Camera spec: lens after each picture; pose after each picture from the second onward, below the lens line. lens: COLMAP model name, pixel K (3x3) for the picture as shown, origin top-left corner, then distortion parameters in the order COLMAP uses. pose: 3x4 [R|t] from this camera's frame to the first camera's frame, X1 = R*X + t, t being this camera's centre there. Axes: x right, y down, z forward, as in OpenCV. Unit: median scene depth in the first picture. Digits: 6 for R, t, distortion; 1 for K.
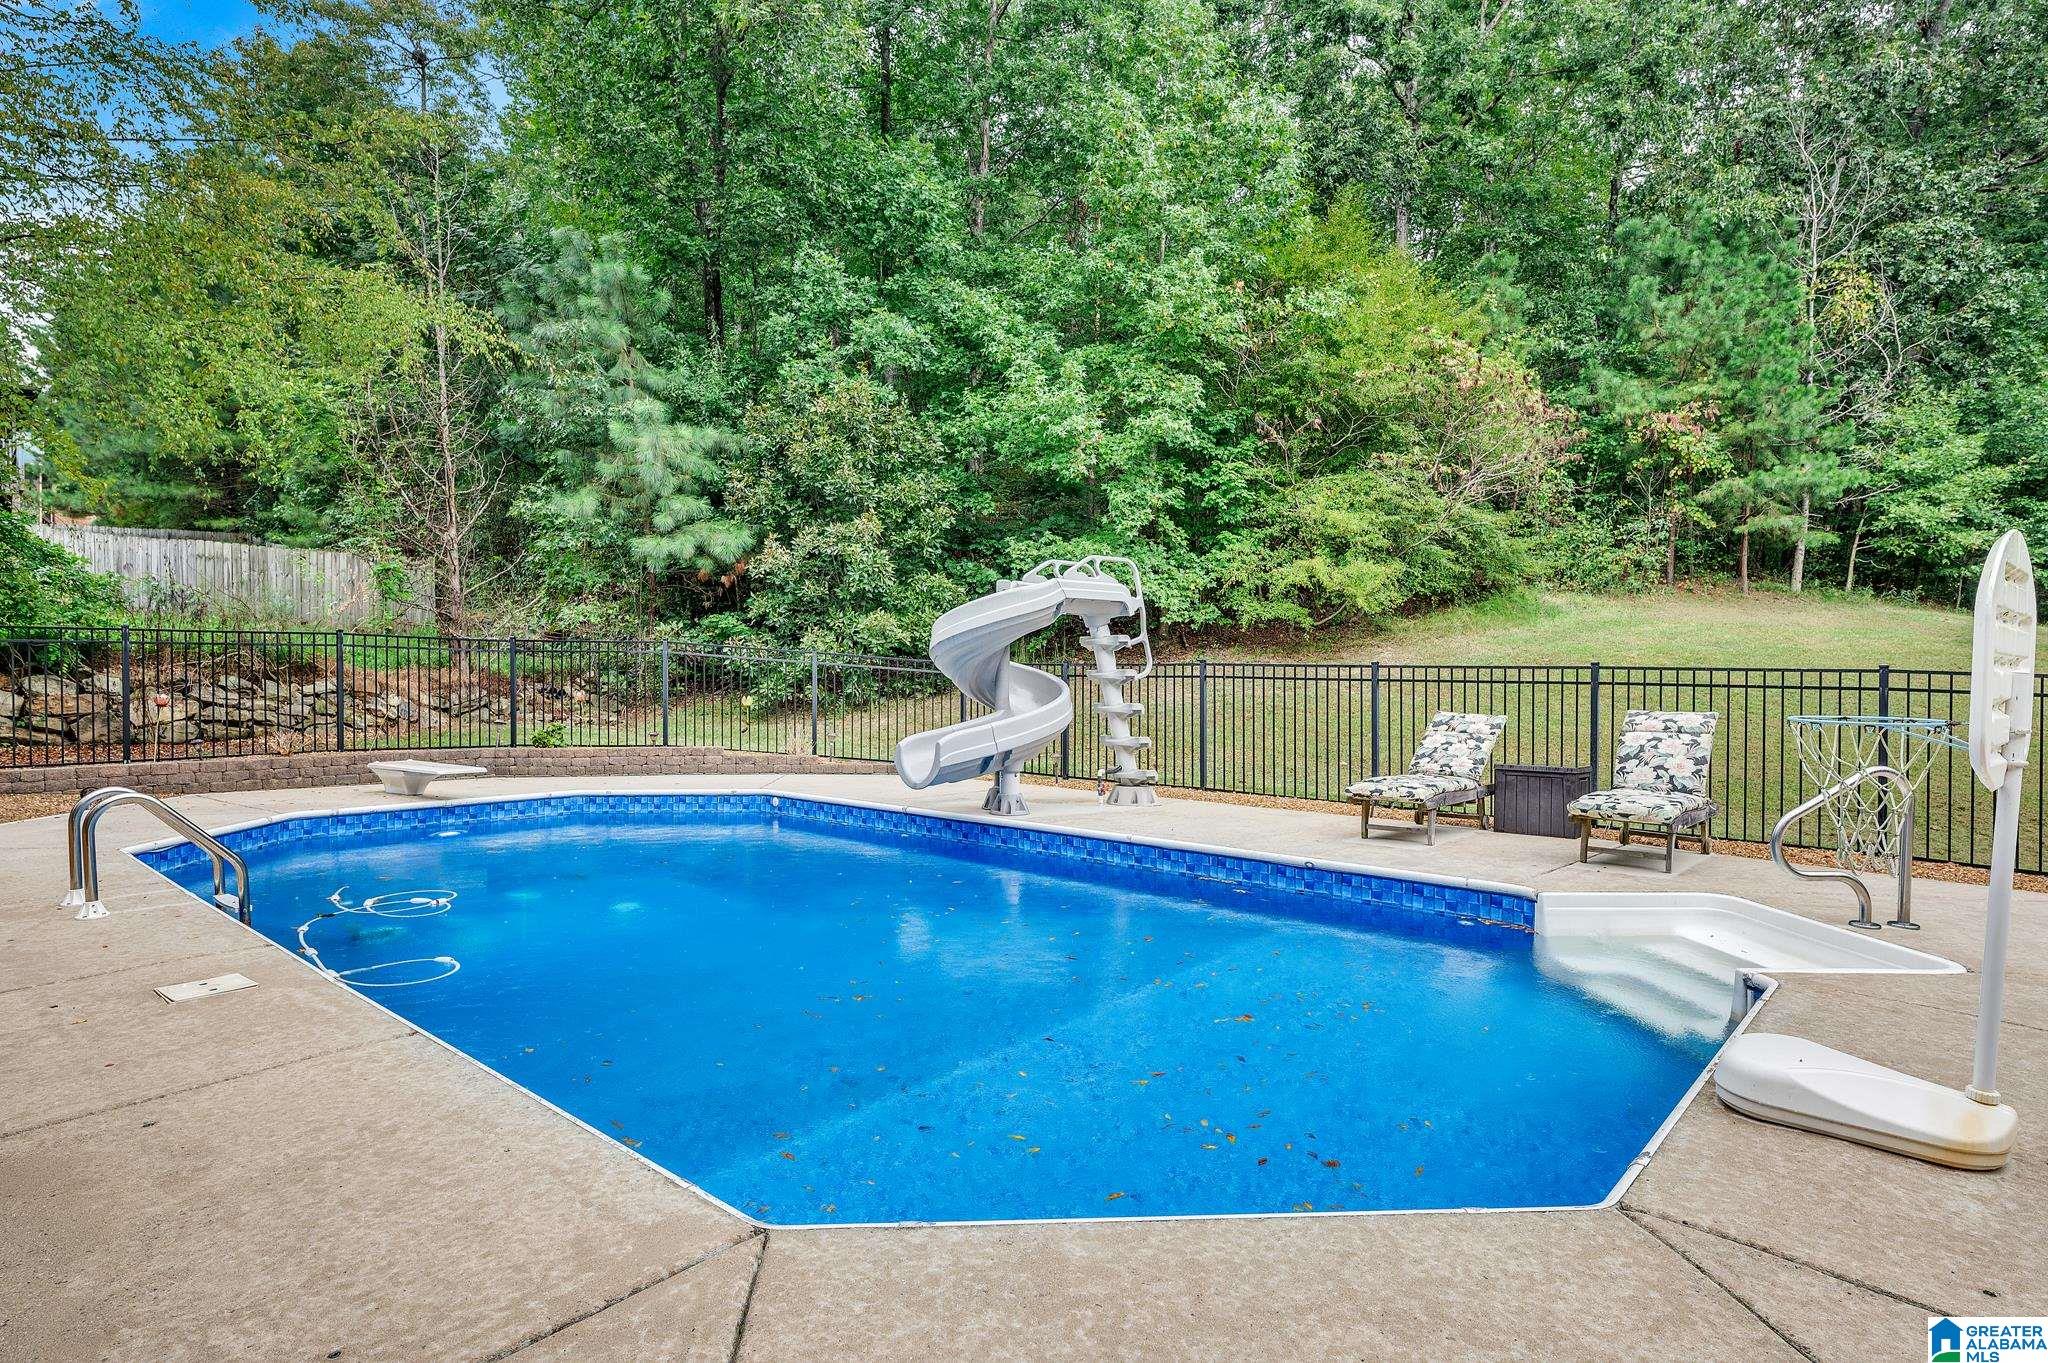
lens RADIAL K [[1029.1, 0, 1024.0], [0, 1029.1, 681.5], [0, 0, 1]] dist [-0.000582, -0.000773]
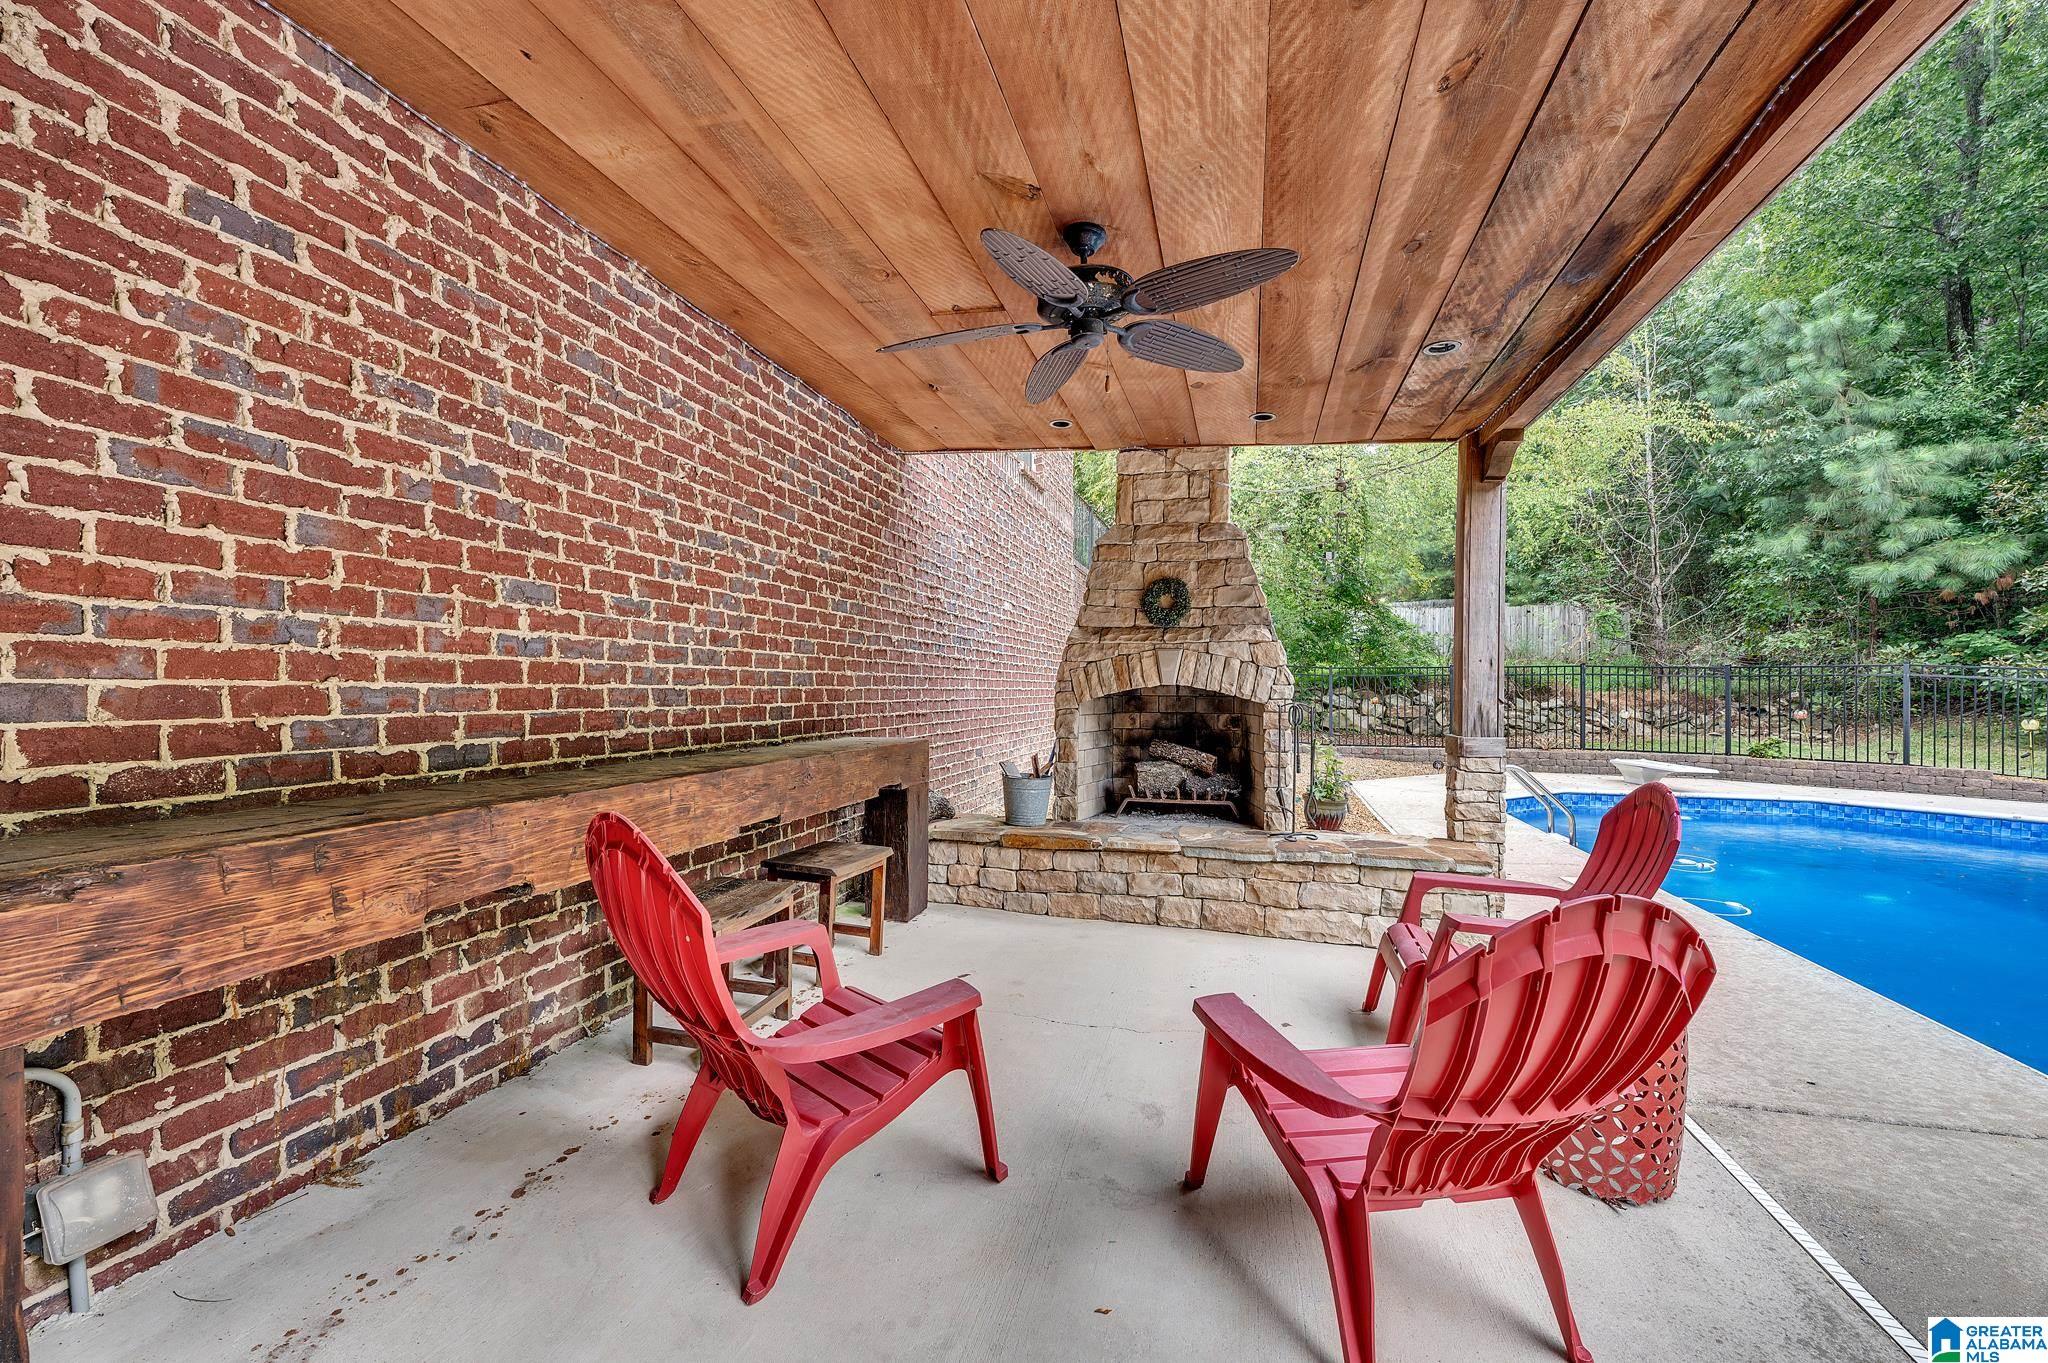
lens RADIAL K [[813.1, 0, 1023.8], [0, 813.1, 688.1], [0, 0, 1]] dist [0.001282, -0.000183]
pose [[0.437817, -0.002785, -0.899060, -0.000016], [-0.008775, 0.999934, -0.007370, -0.000858], [0.899021, 0.011116, 0.437764, -0.131551]]
